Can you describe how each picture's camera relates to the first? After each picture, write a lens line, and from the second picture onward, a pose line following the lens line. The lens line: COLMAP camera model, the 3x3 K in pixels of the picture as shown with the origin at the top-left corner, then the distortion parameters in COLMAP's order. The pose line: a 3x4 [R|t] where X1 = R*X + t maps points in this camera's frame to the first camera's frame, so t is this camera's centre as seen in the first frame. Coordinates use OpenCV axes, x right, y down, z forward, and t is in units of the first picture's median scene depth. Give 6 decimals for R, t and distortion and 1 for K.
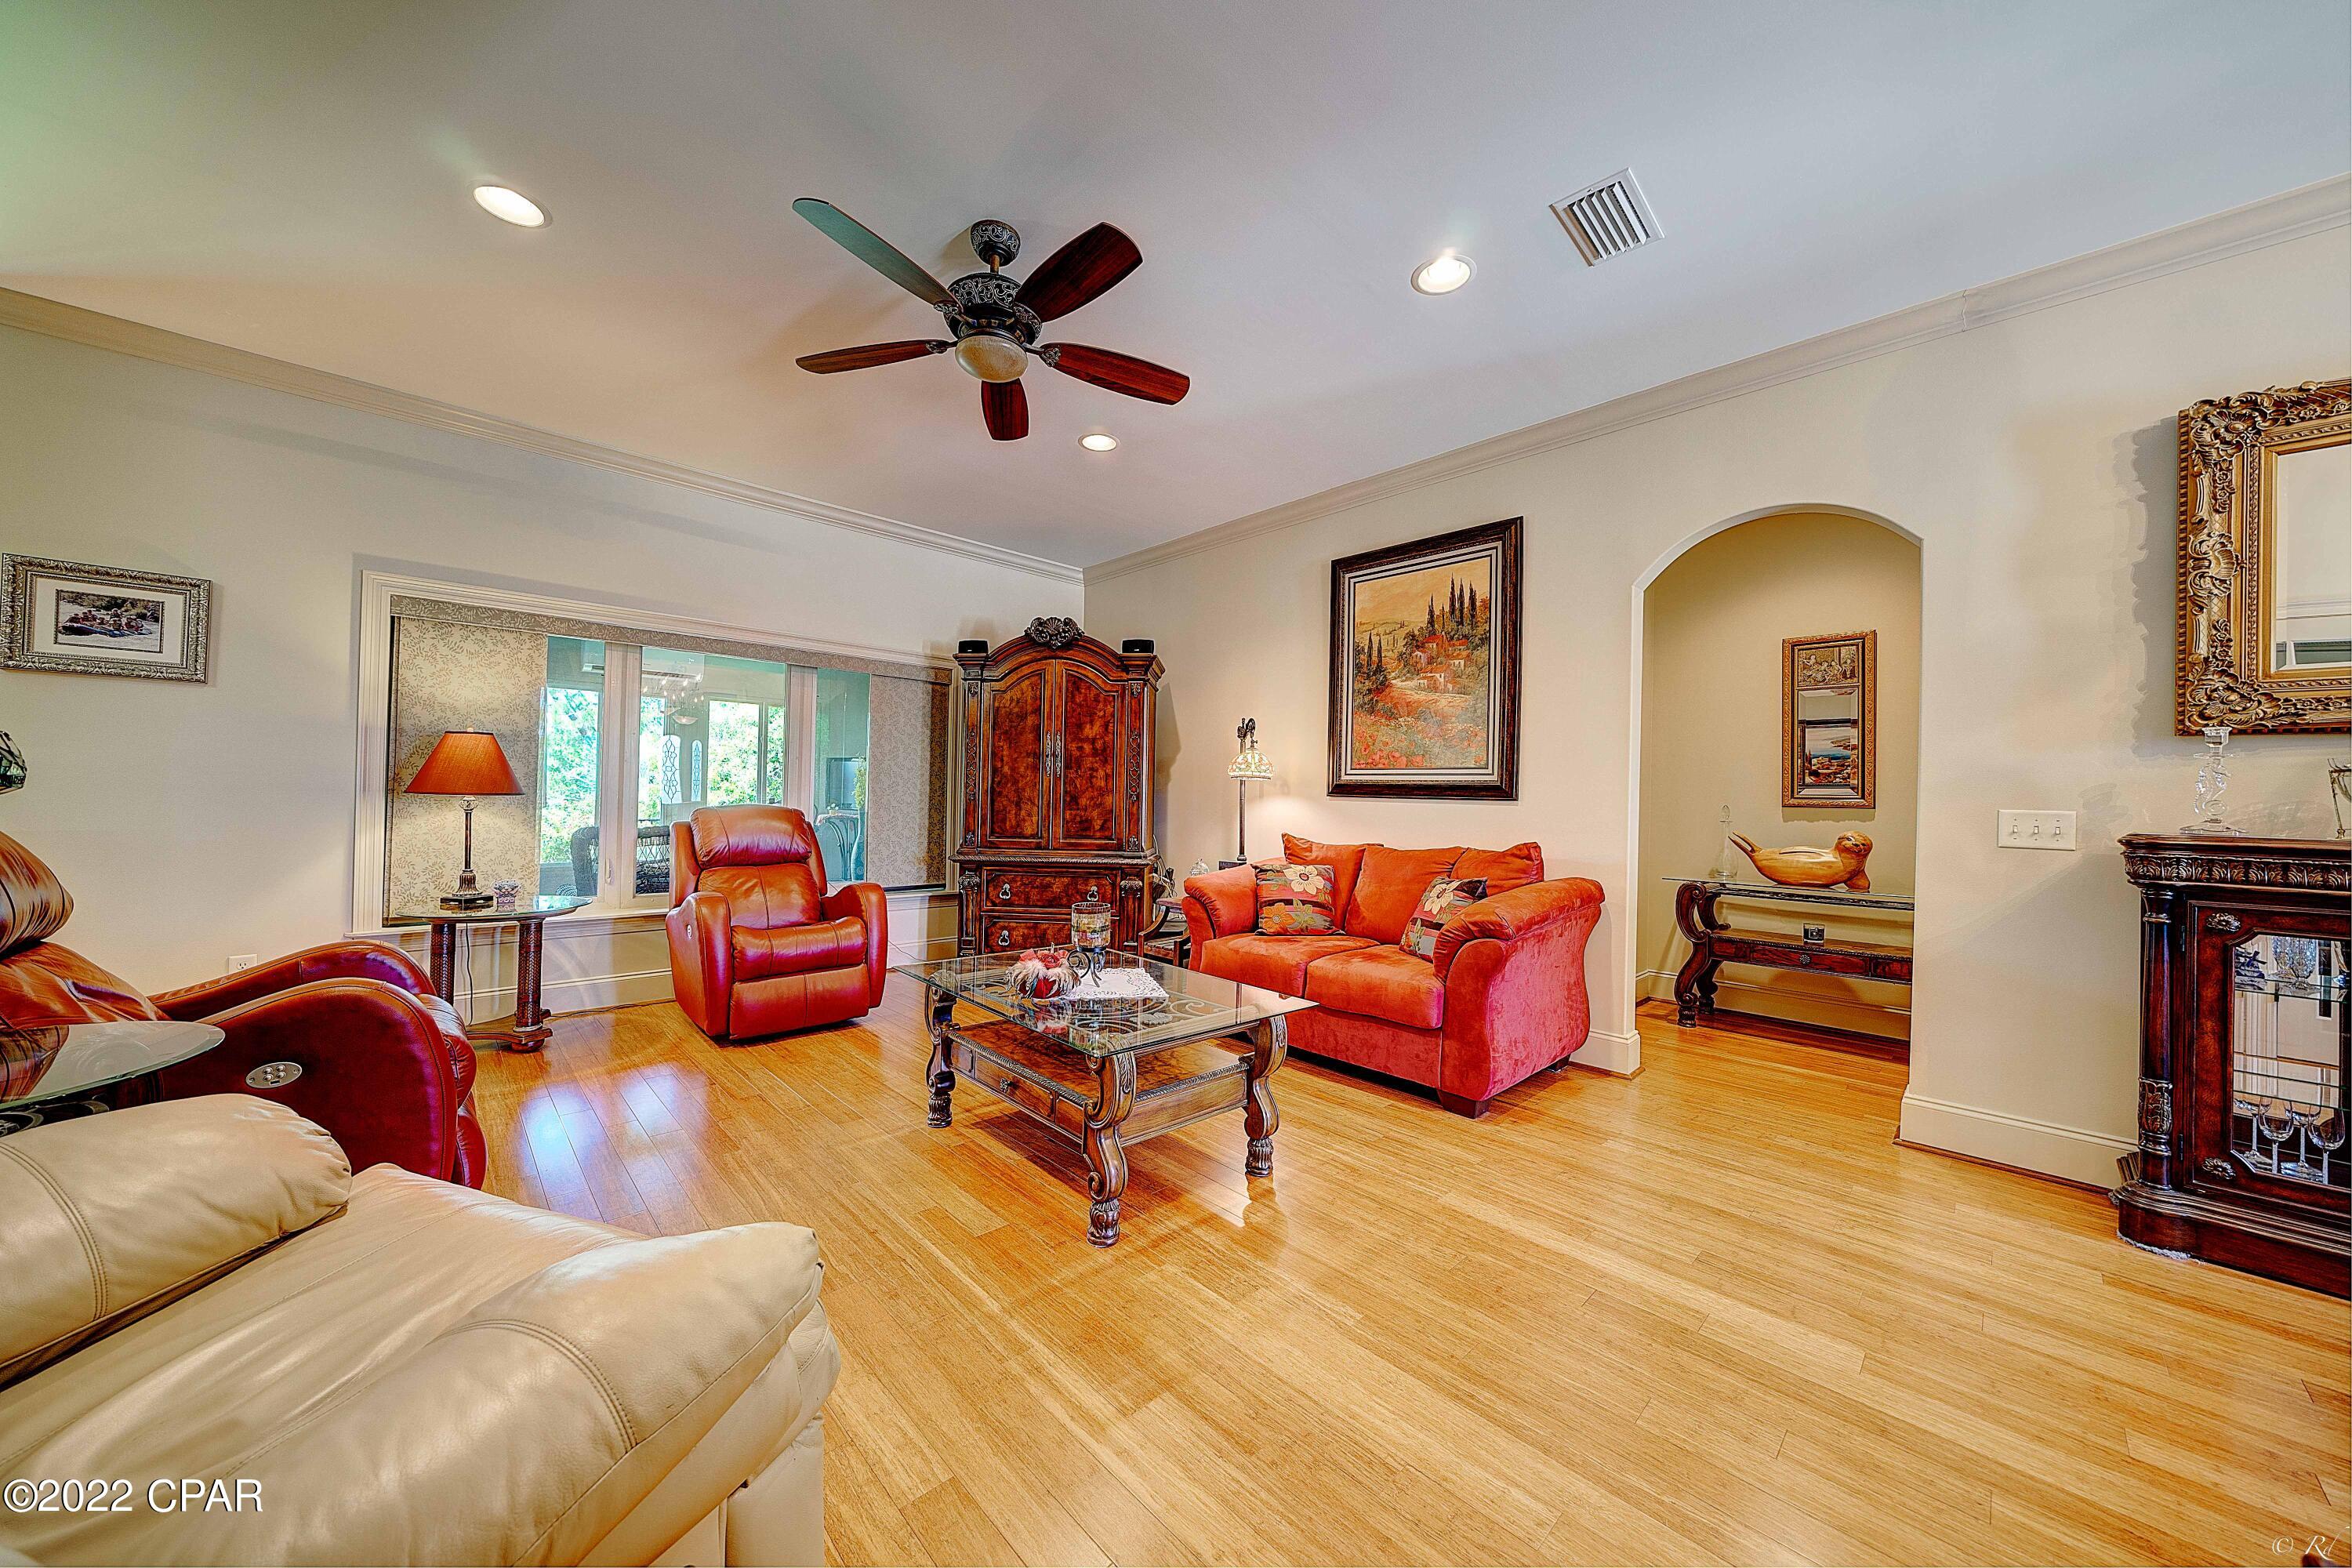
lens RADIAL K [[801.2, 0, 1176.0], [0, 801.2, 784.0], [0, 0, 1]] dist [-0.007448, 0.000103]
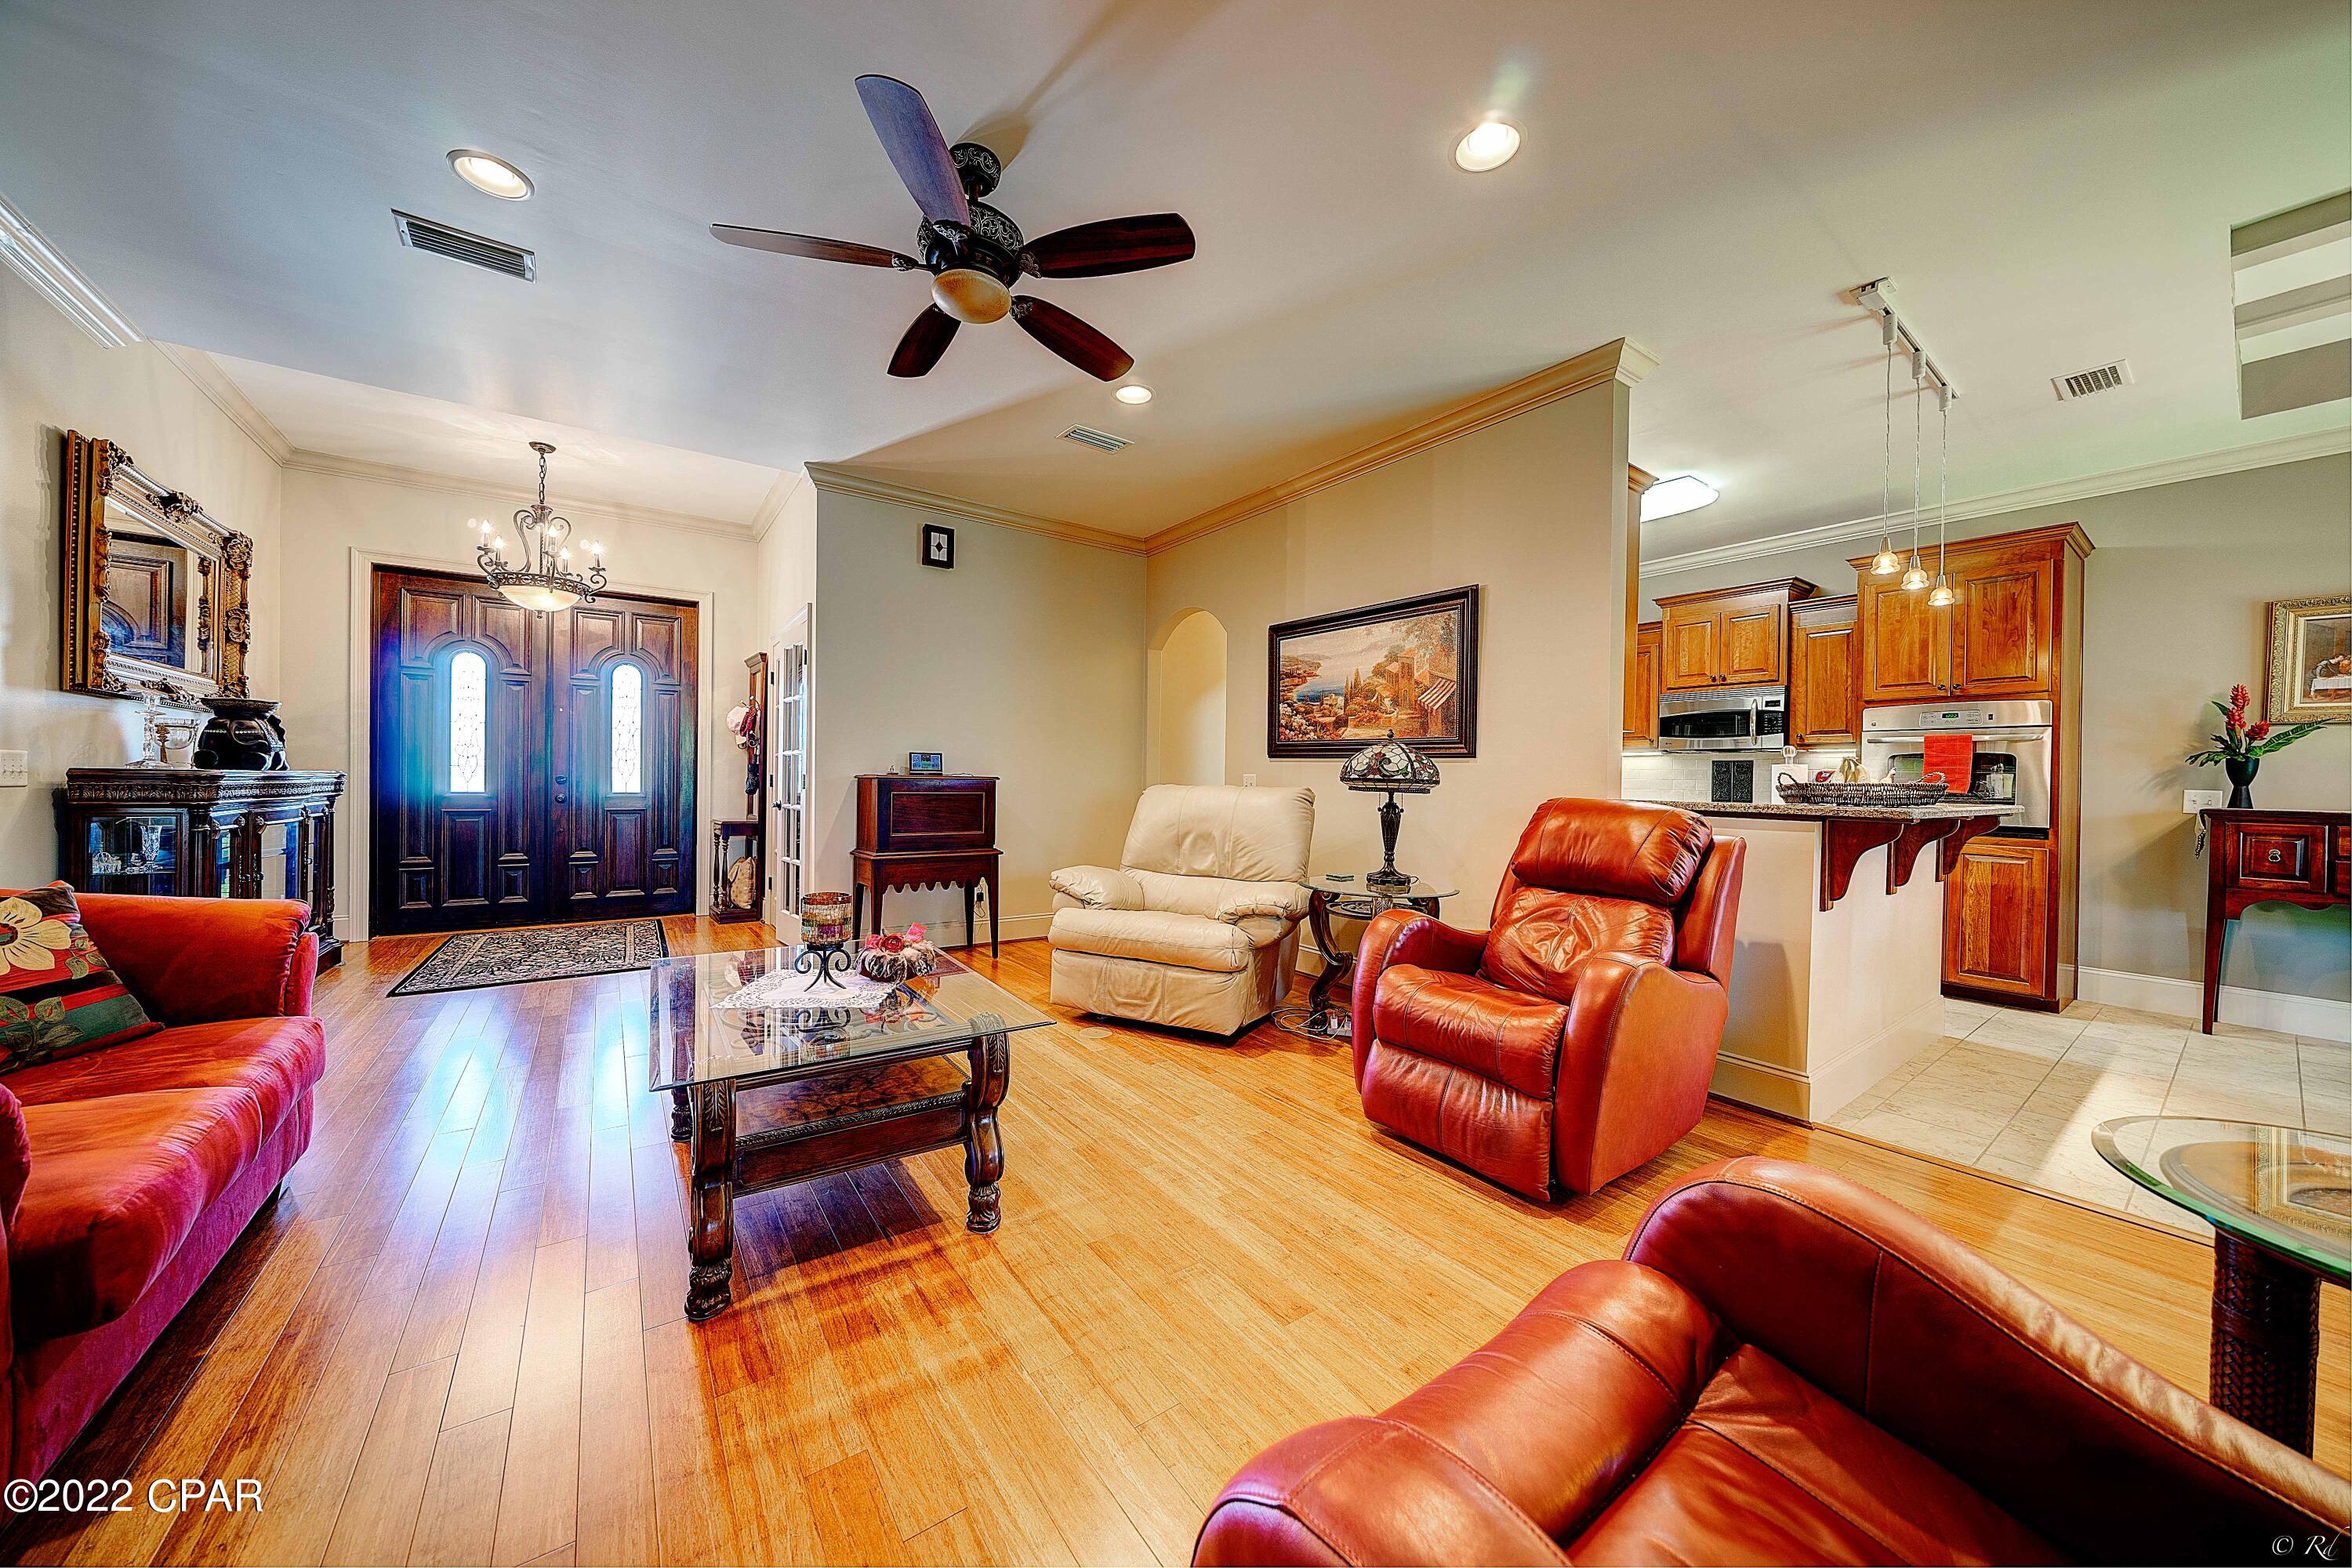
lens RADIAL K [[801.2, 0, 1176.0], [0, 801.2, 784.0], [0, 0, 1]] dist [-0.007448, 0.000103]
pose [[-0.989677, -0.036567, 0.138572, -0.425483], [-0.037833, 0.999263, -0.006512, 0.017478], [-0.138232, -0.011687, -0.990331, 1.290777]]
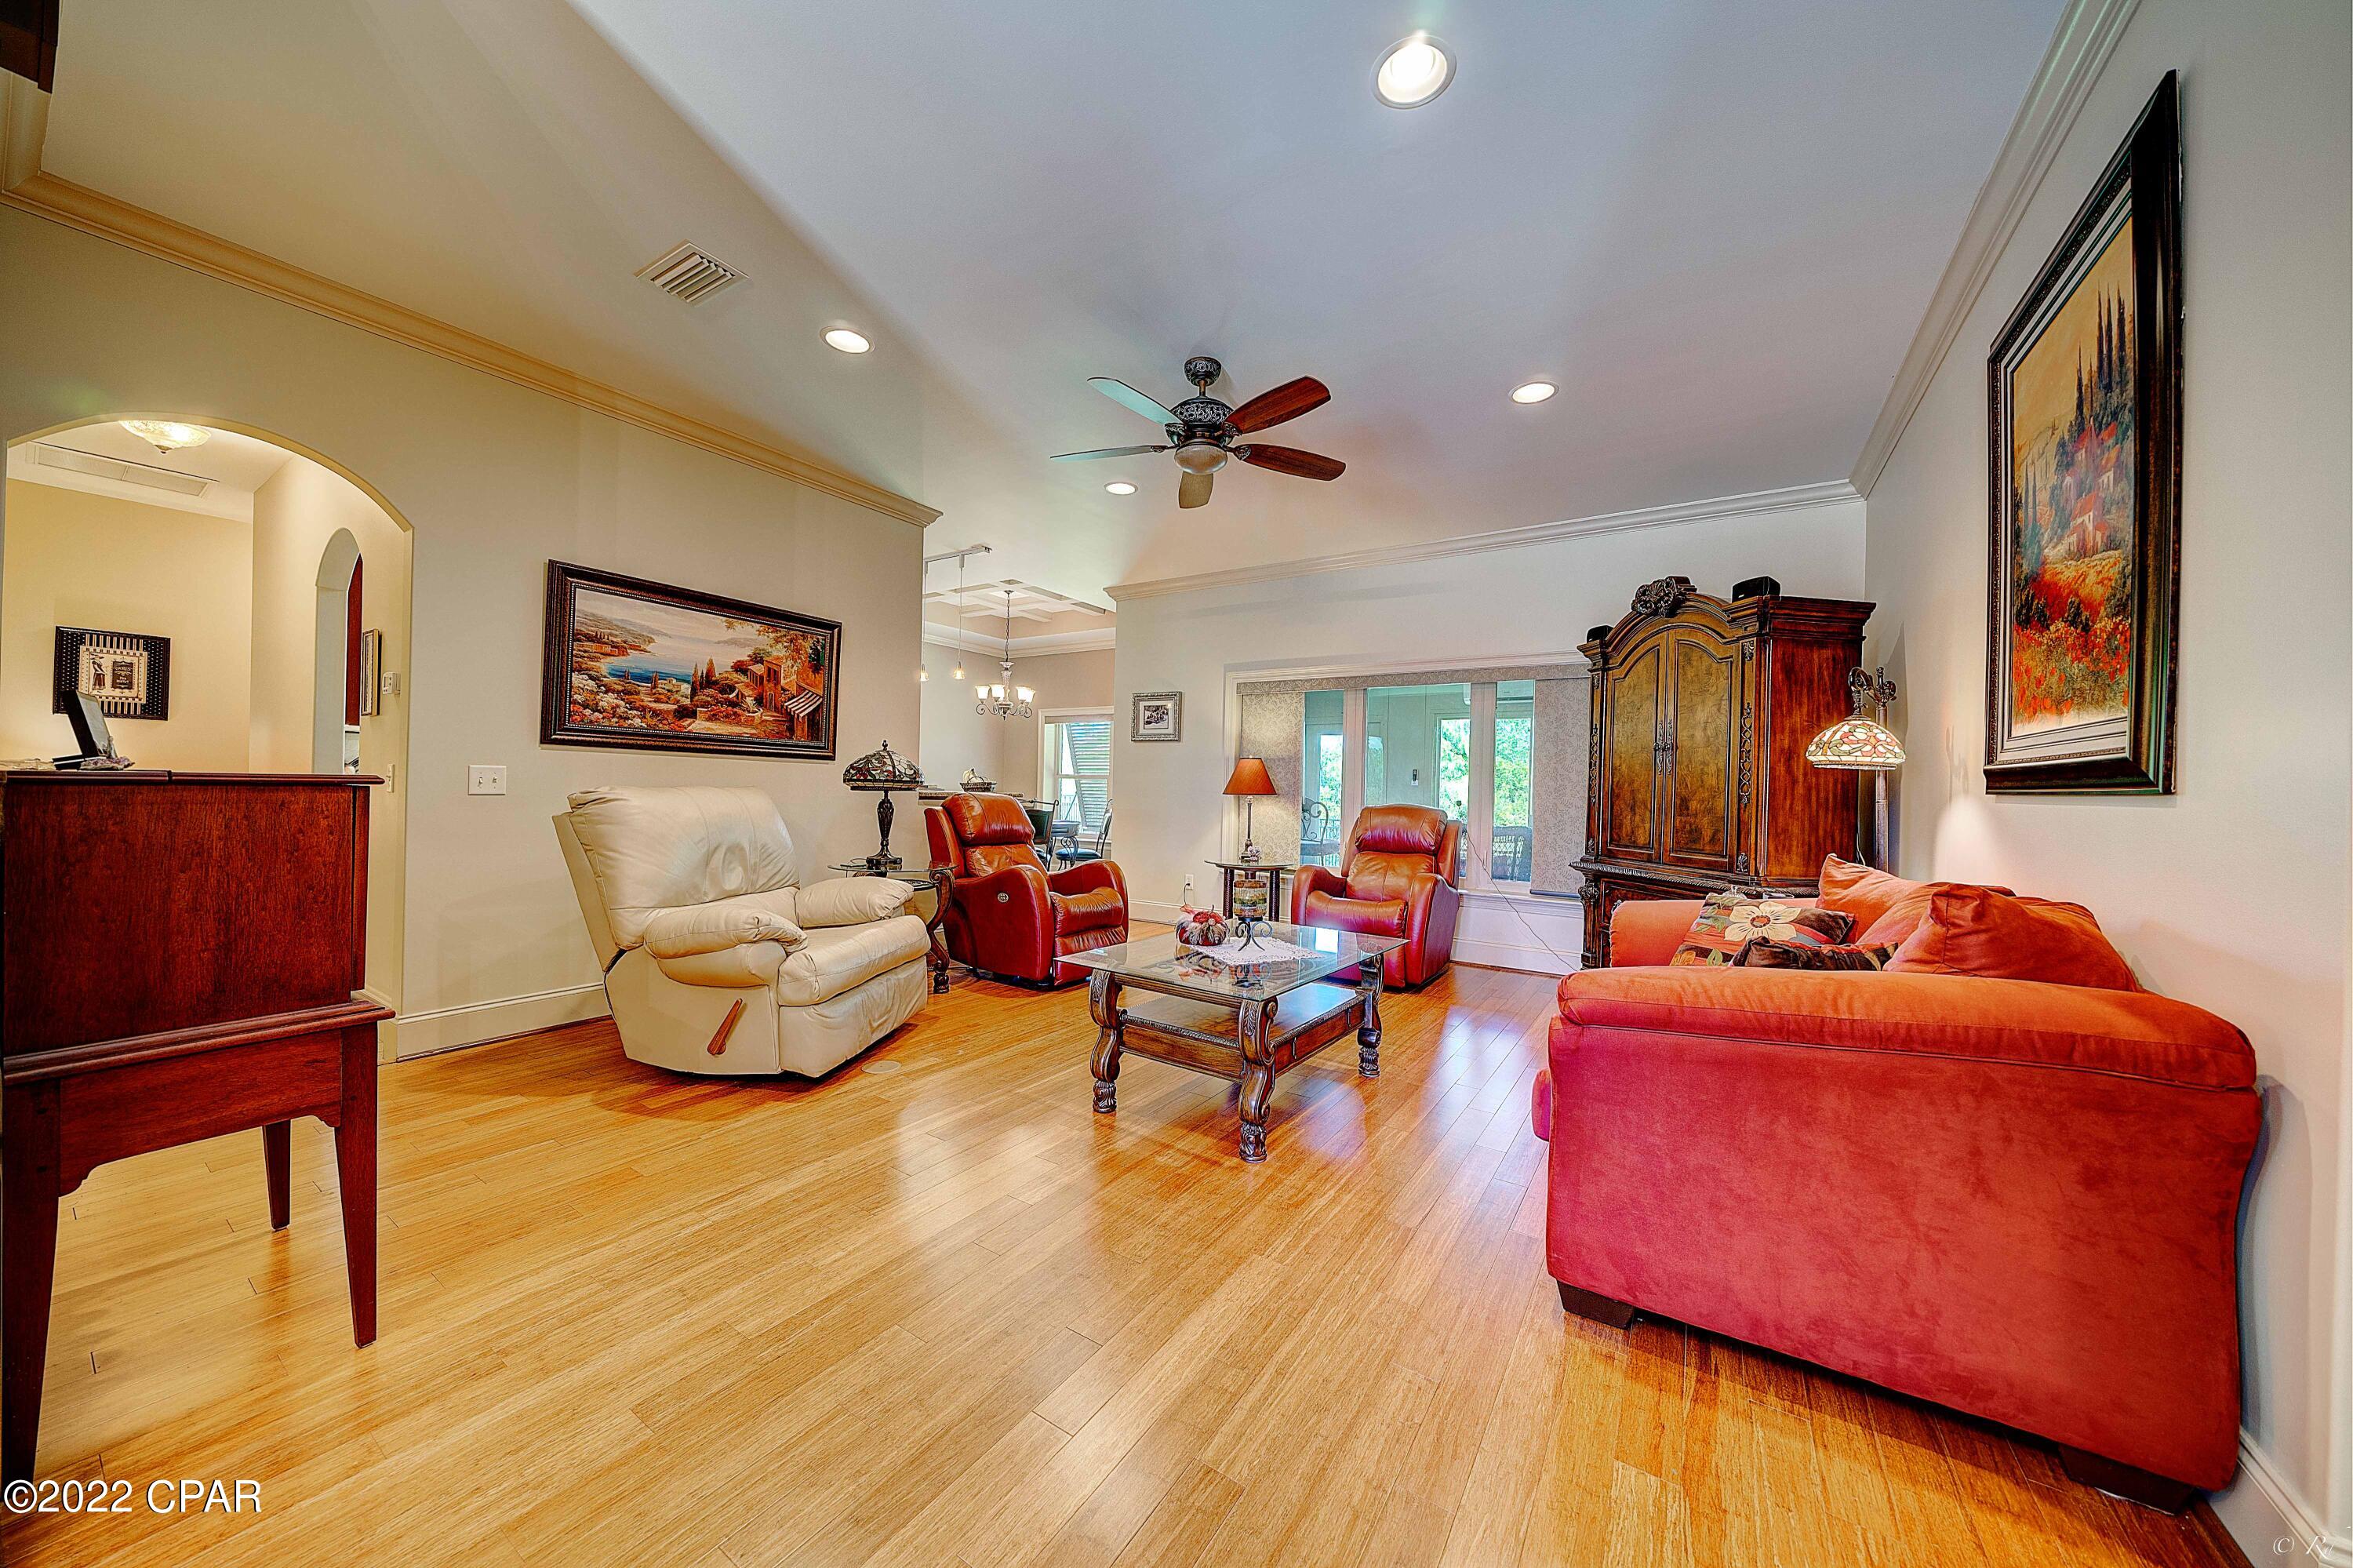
lens RADIAL K [[801.6, 0, 1176.5], [0, 801.6, 784.0], [0, 0, 1]] dist [-0.007448, 0.000103]
pose [[0.233238, -0.020100, -0.972212, 0.716766], [-0.002321, 0.999772, -0.021227, 0.025729], [0.972417, 0.007208, 0.233138, 0.449948]]
